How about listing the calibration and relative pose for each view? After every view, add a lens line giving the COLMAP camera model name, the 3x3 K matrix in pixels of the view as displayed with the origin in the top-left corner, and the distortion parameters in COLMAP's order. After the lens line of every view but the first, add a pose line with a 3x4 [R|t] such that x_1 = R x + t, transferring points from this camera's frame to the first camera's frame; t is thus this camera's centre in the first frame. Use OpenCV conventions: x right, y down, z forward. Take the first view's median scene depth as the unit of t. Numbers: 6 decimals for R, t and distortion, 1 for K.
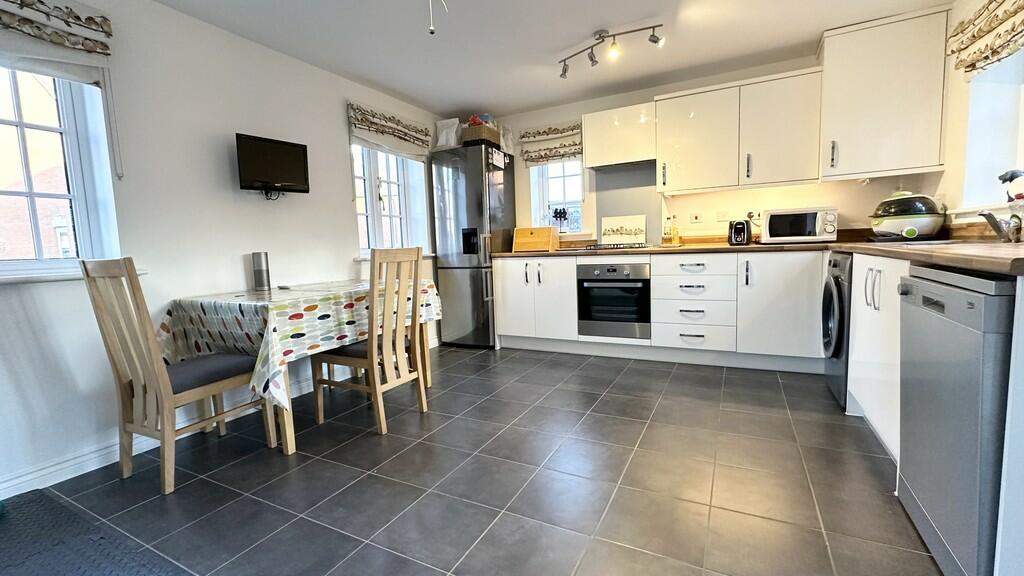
lens RADIAL K [[431.9, 0, 512.0], [0, 431.9, 288.0], [0, 0, 1]] dist [-0.000088, -0.000144]
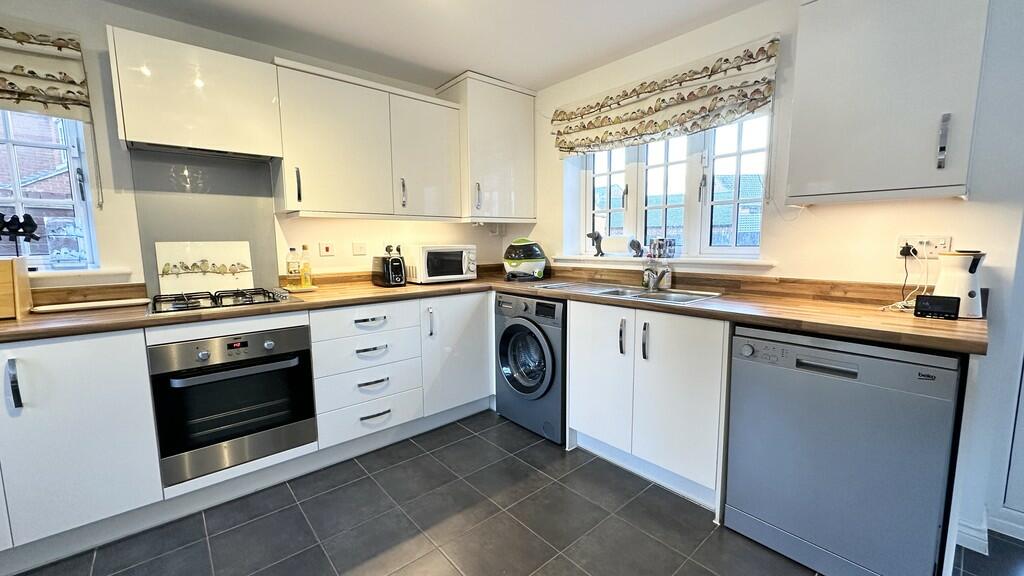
lens RADIAL K [[408.6, 0, 512.0], [0, 408.6, 288.0], [0, 0, 1]] dist [-0.000132, 0.000002]
pose [[0.364510, -0.071116, 0.928480, -0.137842], [0.086174, 0.995377, 0.042409, -0.123554], [-0.927204, 0.064552, 0.368953, 0.566116]]
